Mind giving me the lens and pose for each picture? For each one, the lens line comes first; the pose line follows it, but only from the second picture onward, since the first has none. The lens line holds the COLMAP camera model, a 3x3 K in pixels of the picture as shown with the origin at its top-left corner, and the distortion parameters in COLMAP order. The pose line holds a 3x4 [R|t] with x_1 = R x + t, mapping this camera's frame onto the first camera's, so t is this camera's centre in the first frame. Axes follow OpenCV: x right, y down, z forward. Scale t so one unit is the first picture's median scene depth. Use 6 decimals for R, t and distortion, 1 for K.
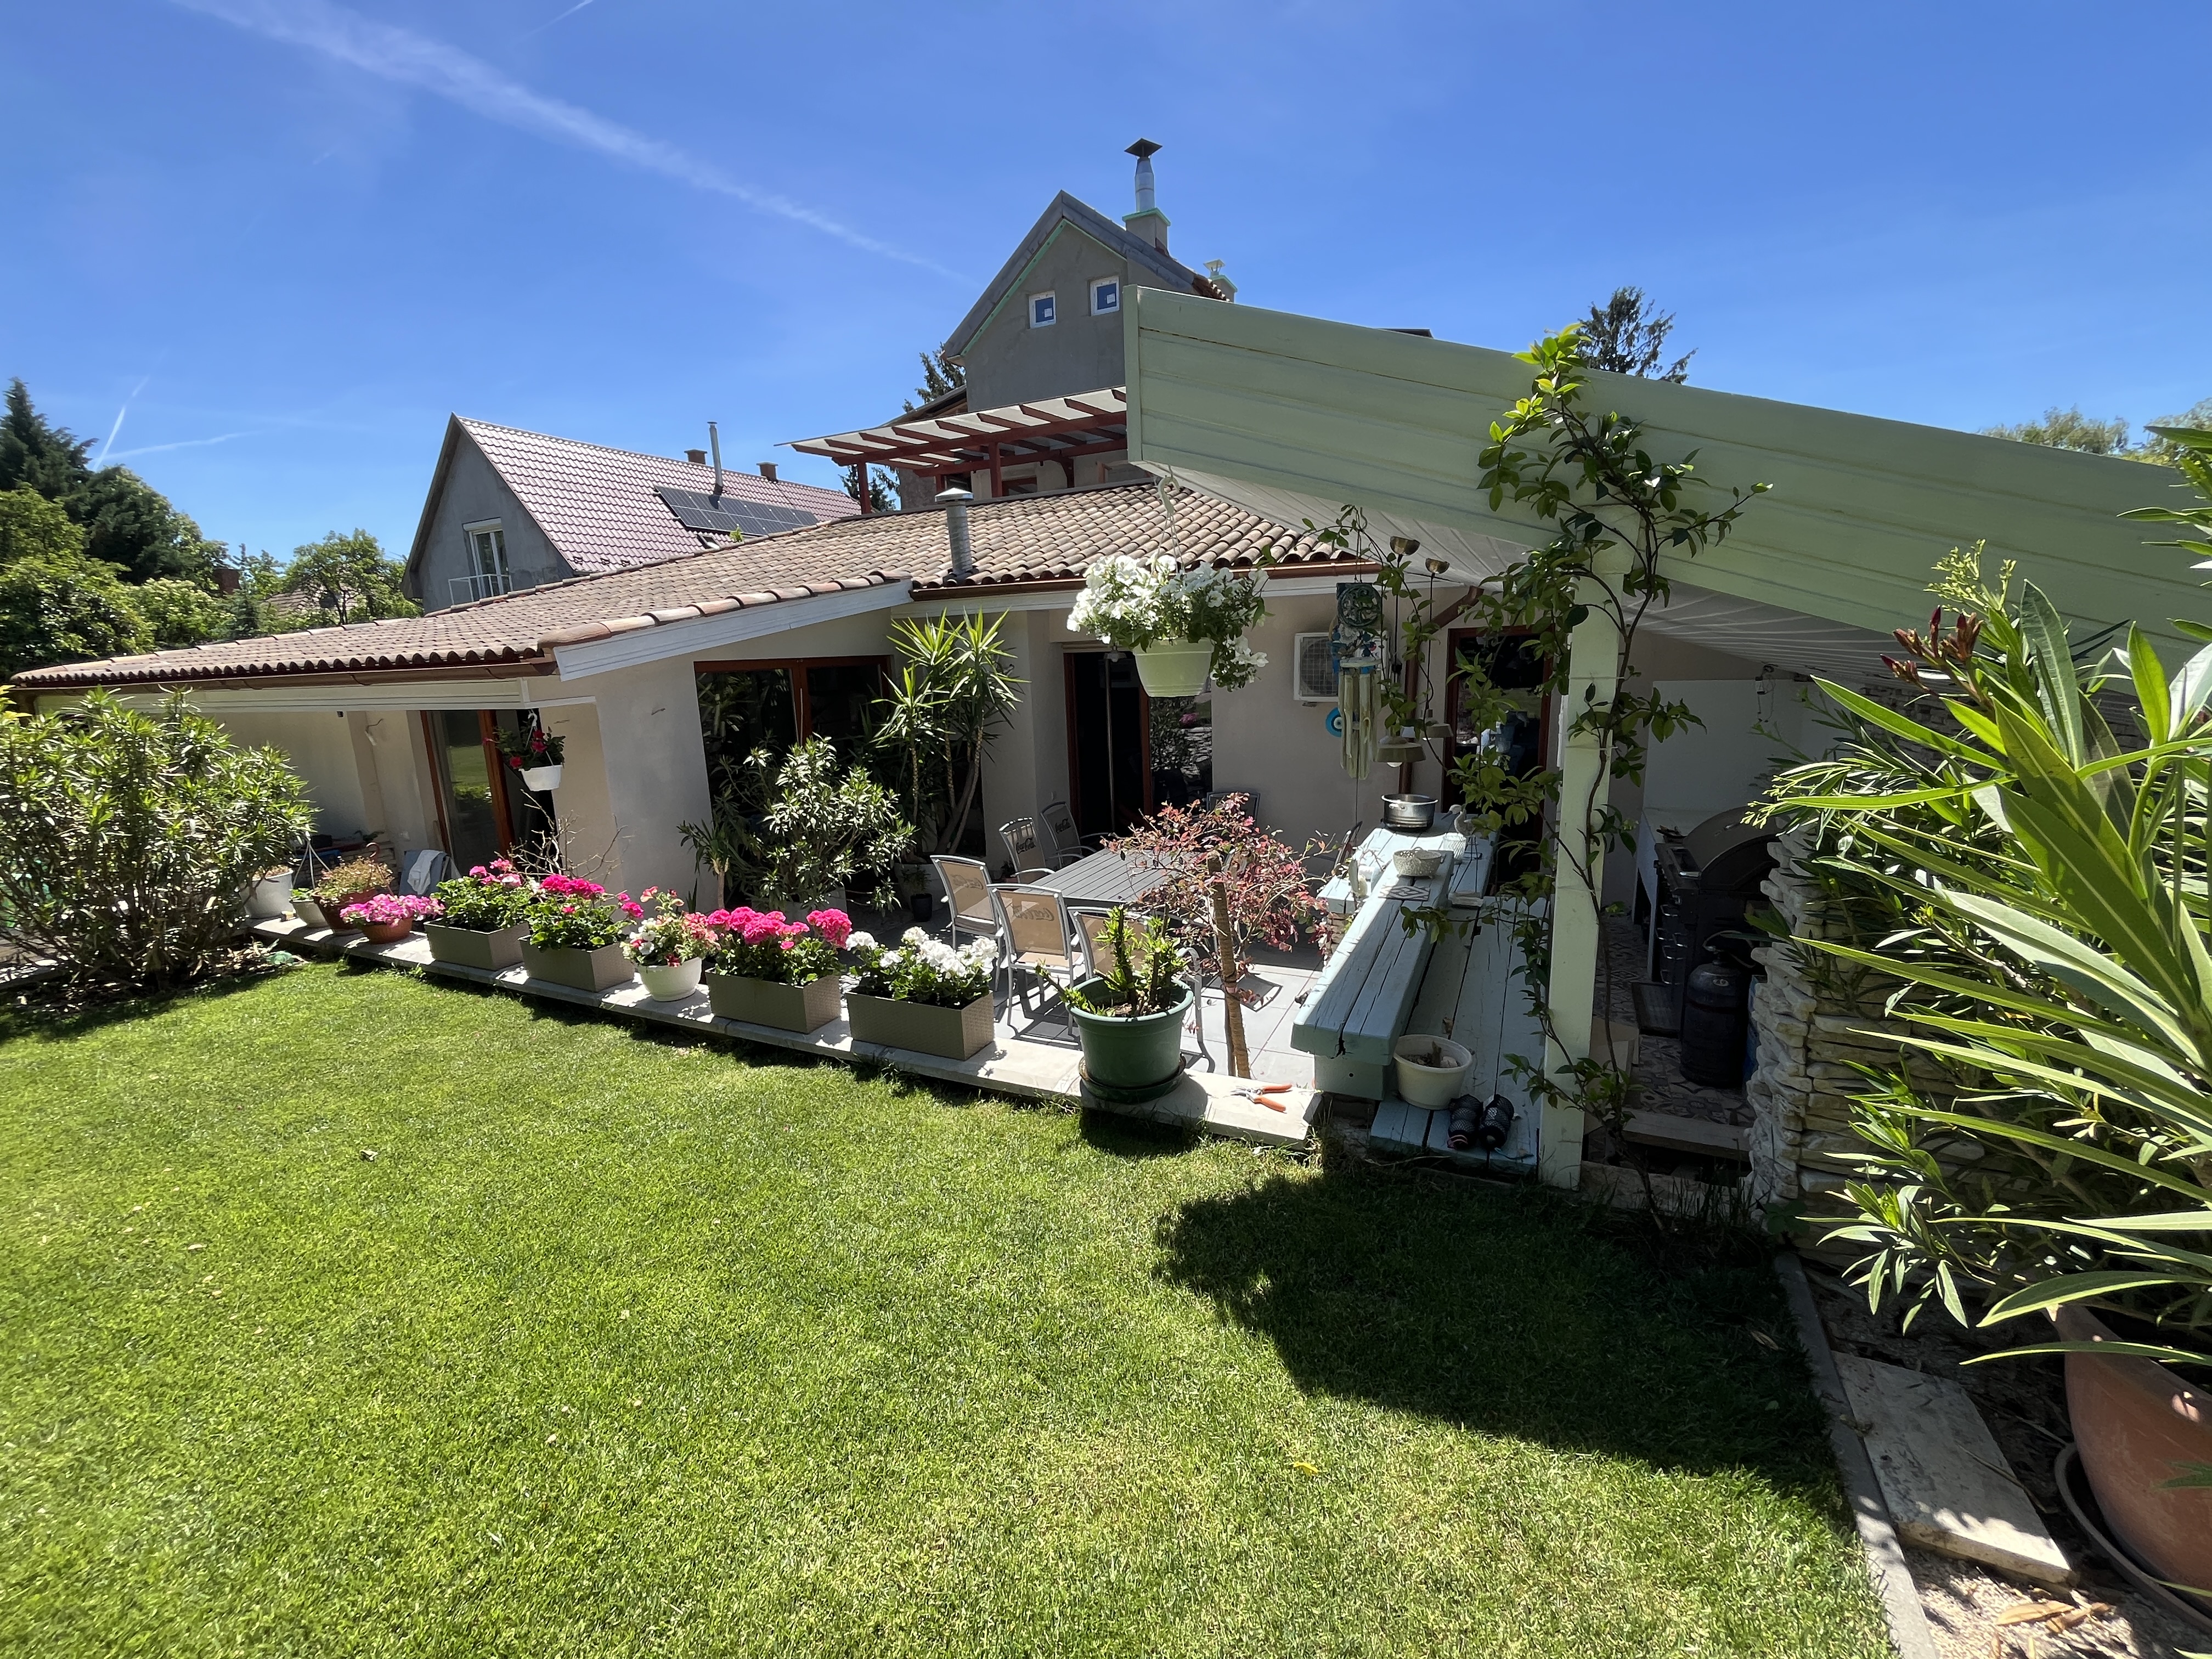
lens RADIAL K [[899.1, 0, 1101.7], [0, 899.1, 831.1], [0, 0, 1]] dist [-0.000862, -0.000970]
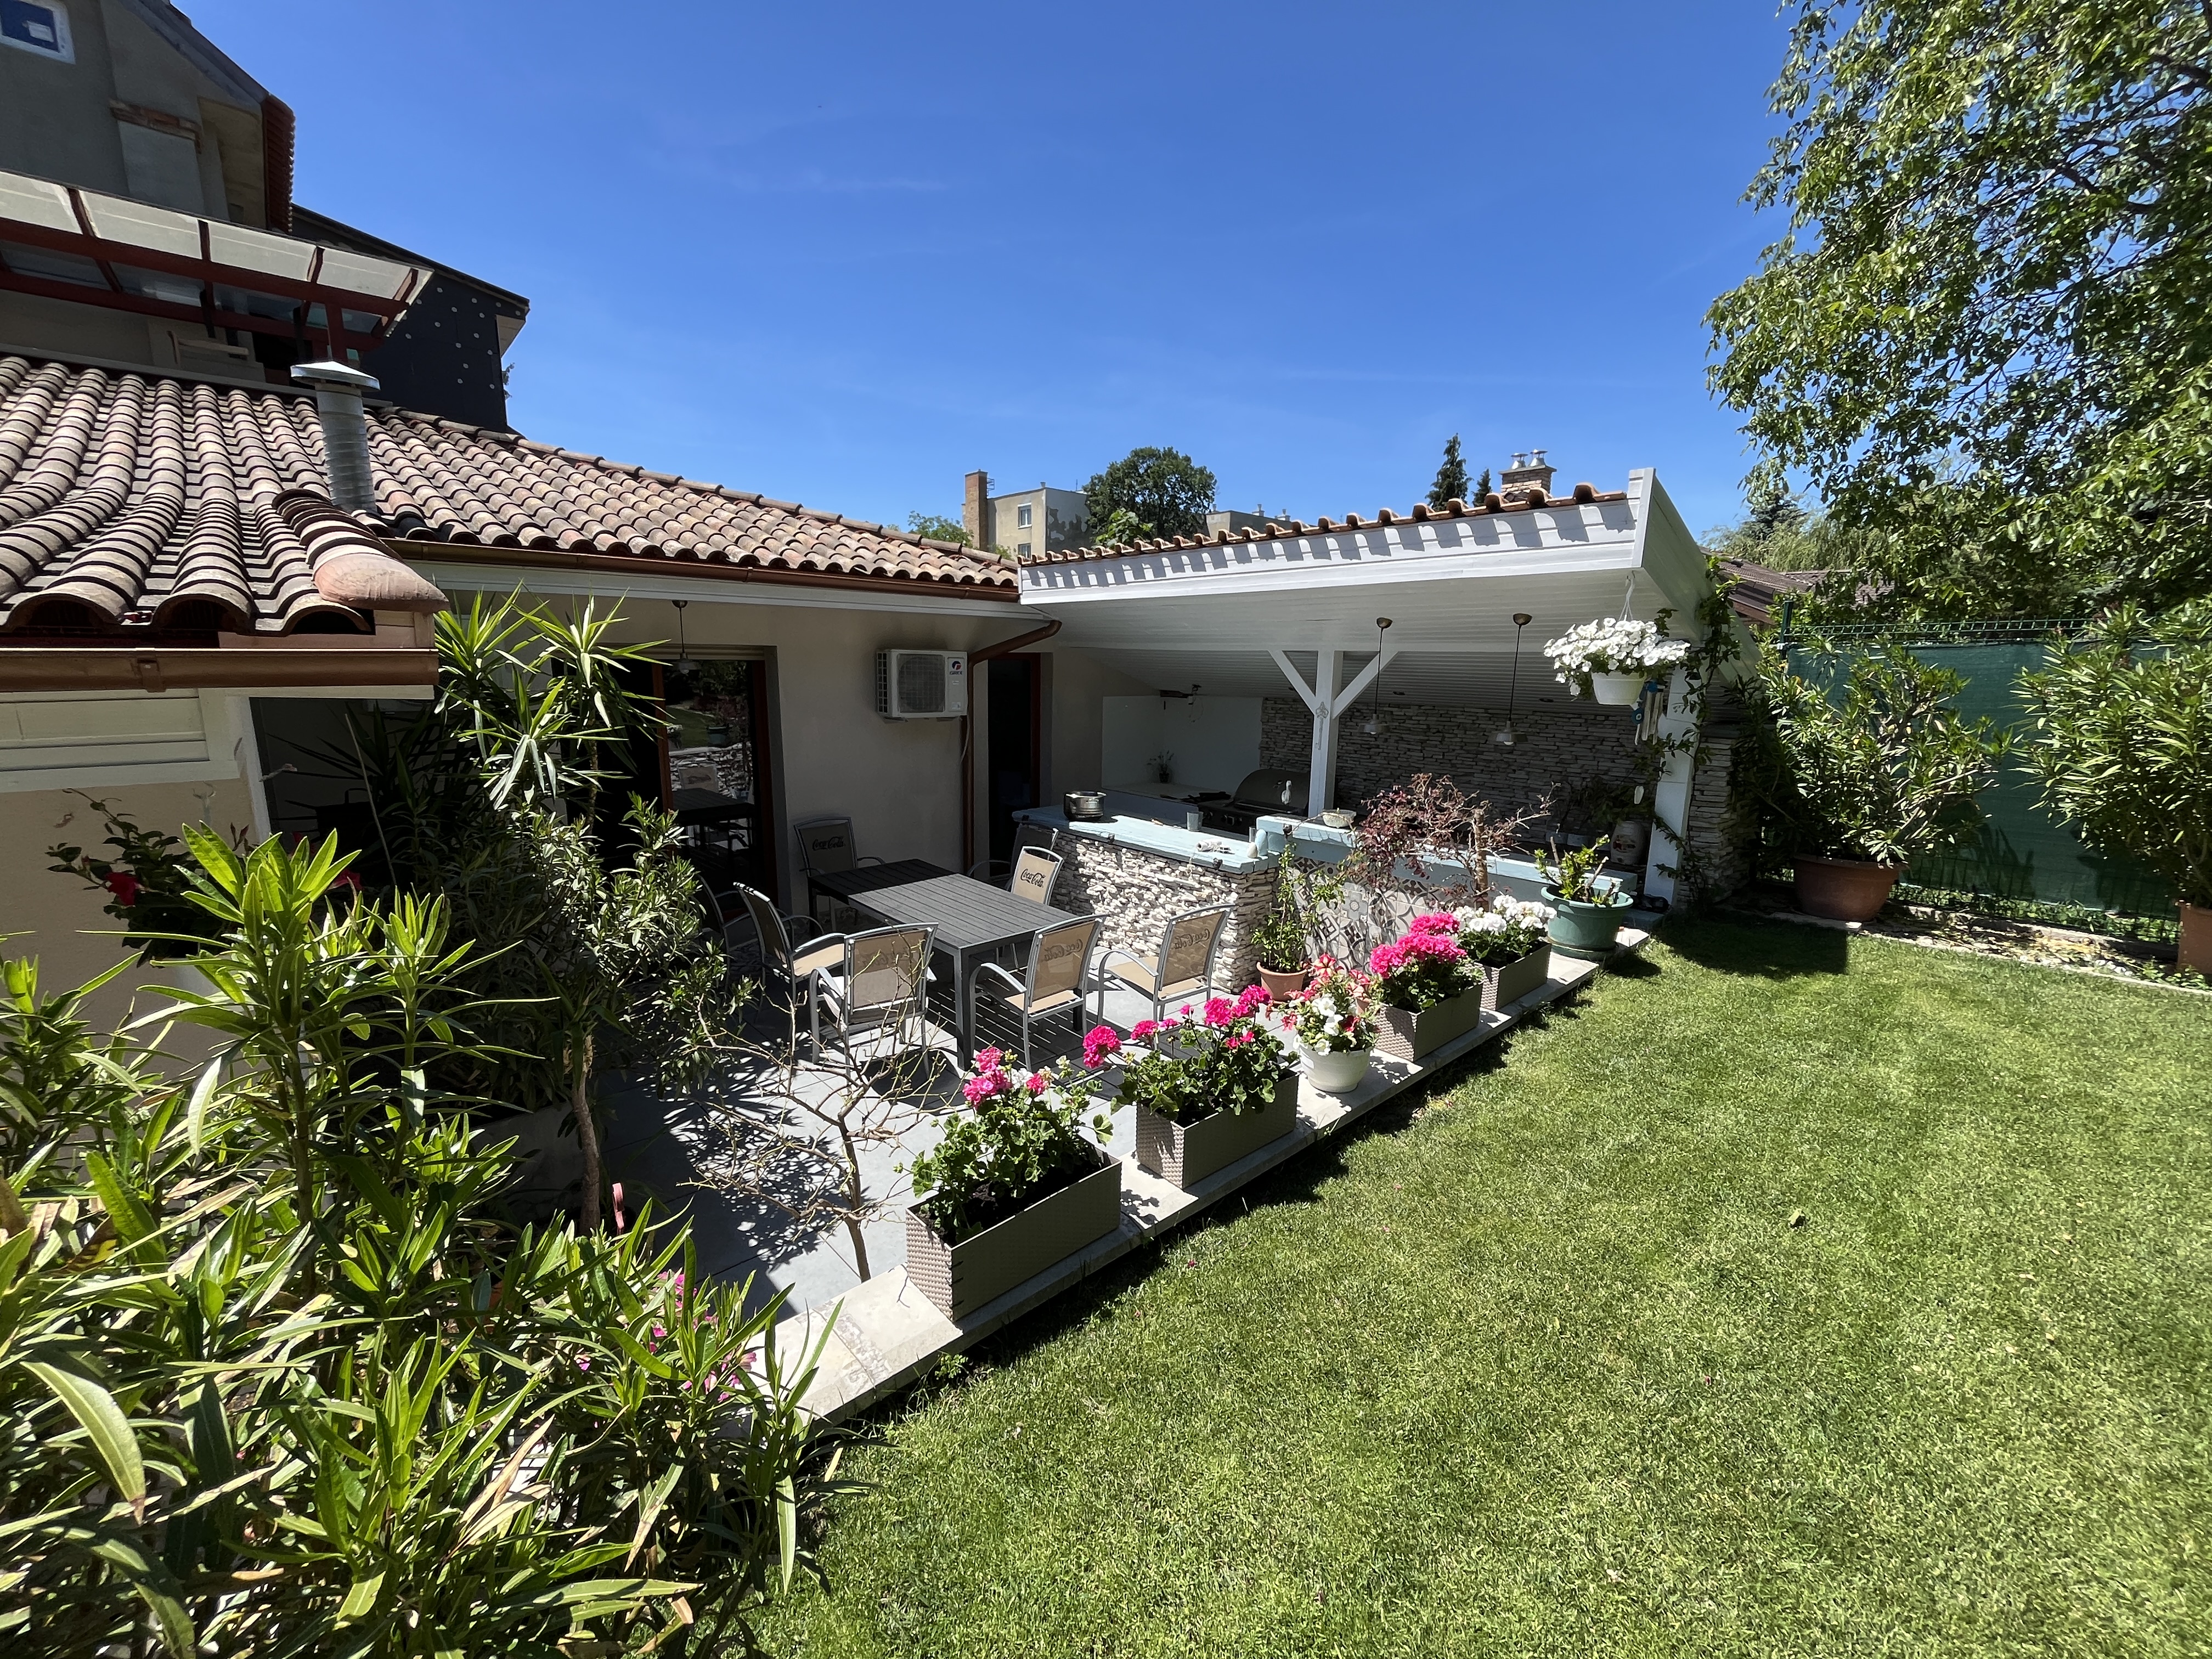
lens RADIAL K [[899.1, 0, 1101.7], [0, 899.1, 831.1], [0, 0, 1]] dist [-0.000862, -0.000970]
pose [[0.372247, -0.139668, 0.917565, -0.616348], [0.156106, 0.983951, 0.086442, -0.070405], [-0.914912, 0.111060, 0.388075, 0.413382]]
